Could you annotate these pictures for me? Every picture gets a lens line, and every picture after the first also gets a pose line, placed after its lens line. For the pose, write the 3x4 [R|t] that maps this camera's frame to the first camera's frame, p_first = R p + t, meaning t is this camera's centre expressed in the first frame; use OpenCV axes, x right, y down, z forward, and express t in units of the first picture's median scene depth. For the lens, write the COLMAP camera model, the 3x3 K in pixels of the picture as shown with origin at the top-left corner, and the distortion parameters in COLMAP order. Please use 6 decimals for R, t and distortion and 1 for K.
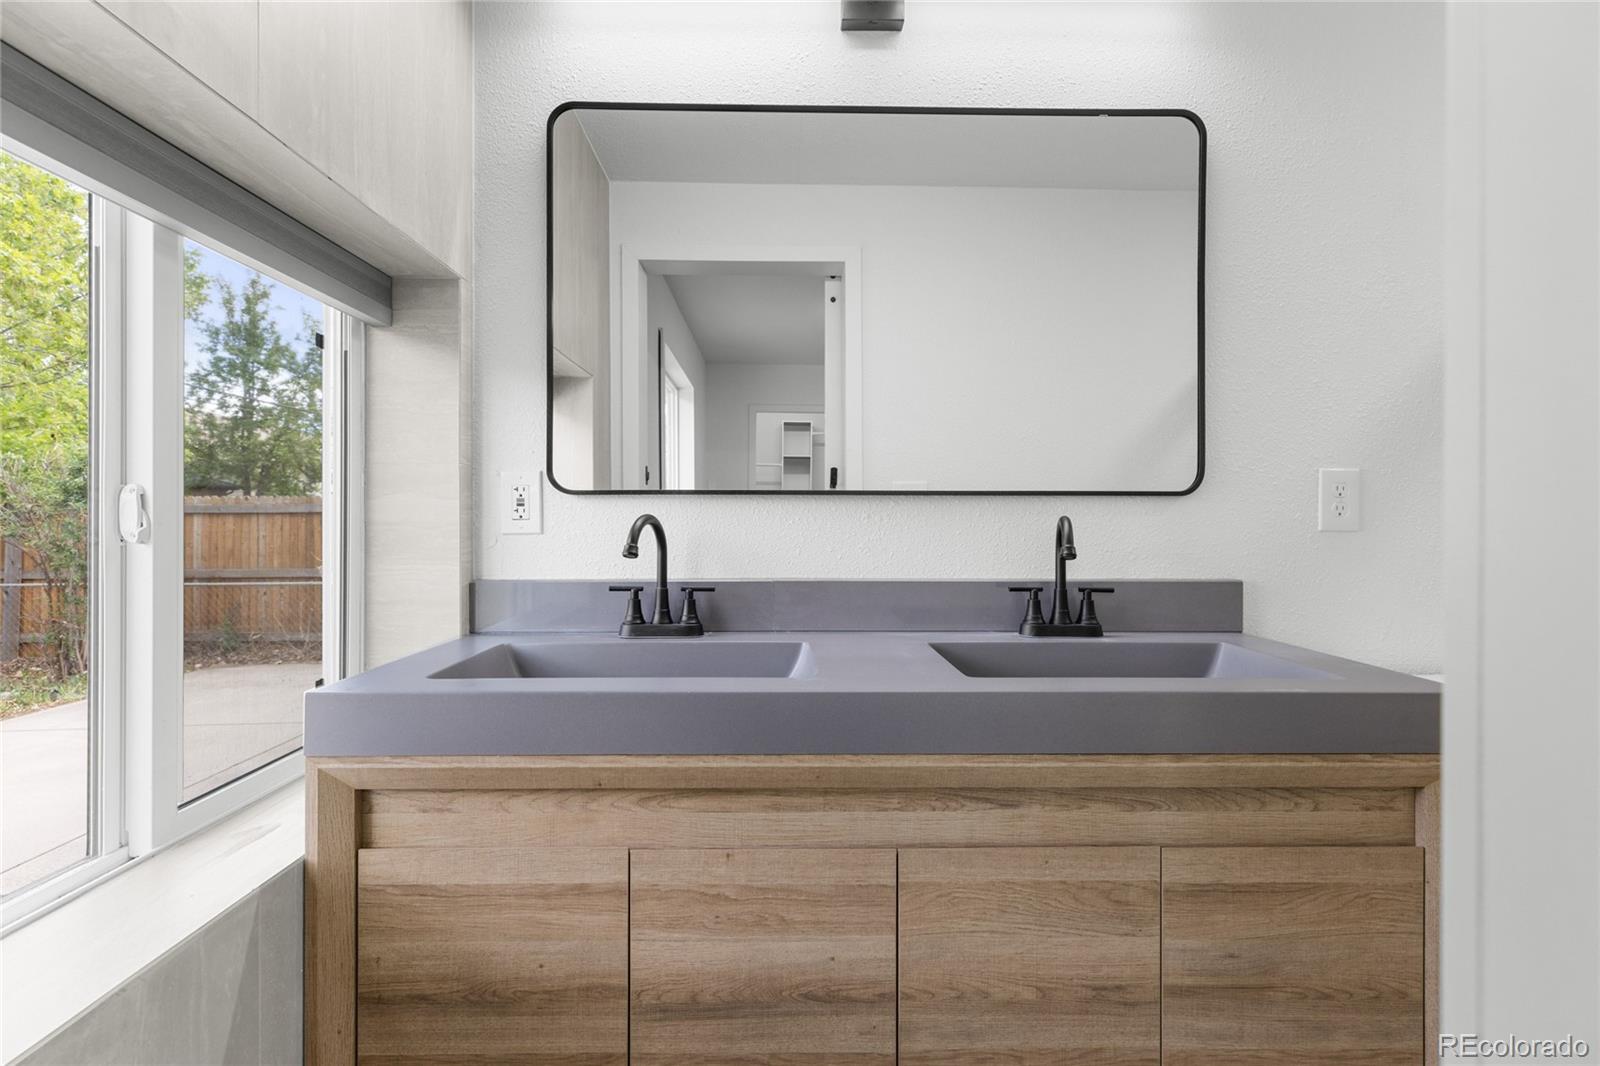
lens RADIAL K [[720.9, 0, 795.0], [0, 720.9, 528.2], [0, 0, 1]] dist [0.009890, -0.001022]
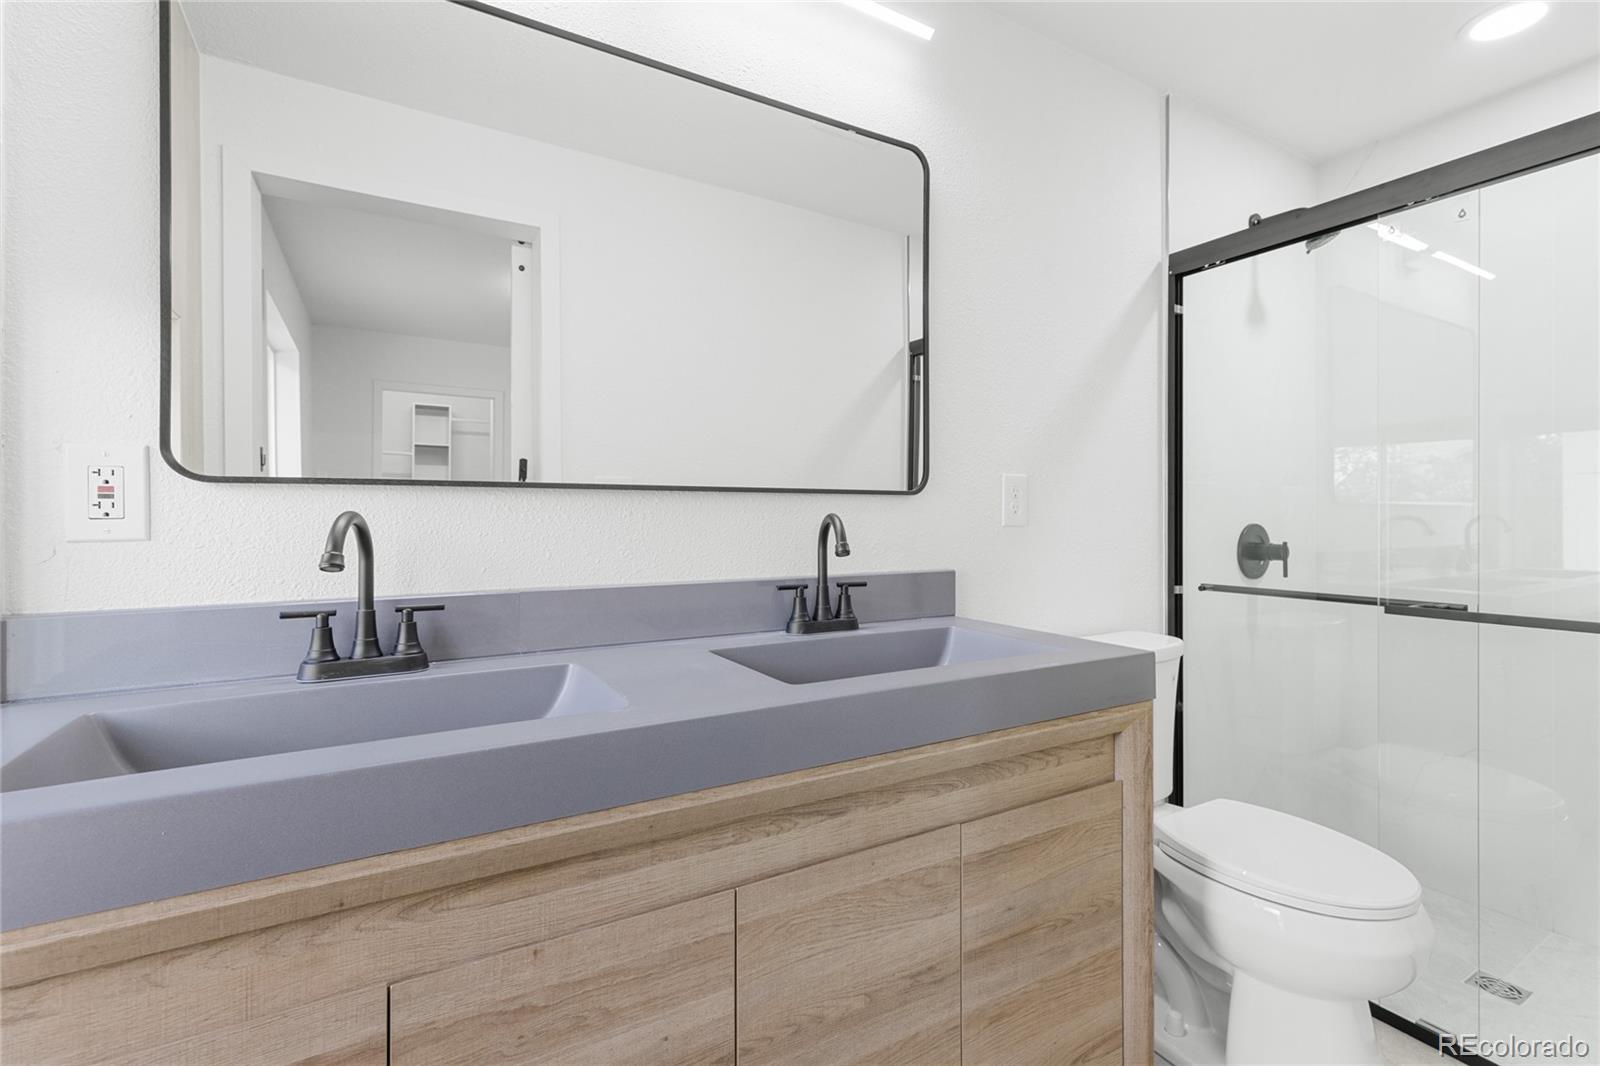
lens RADIAL K [[720.9, 0, 800.2], [0, 720.9, 521.7], [0, 0, 1]] dist [0.009890, -0.001022]
pose [[0.877597, -0.005652, 0.479365, -0.207807], [0.007655, 0.999968, -0.002224, -0.004466], [-0.479338, 0.005622, 0.877613, 0.176022]]
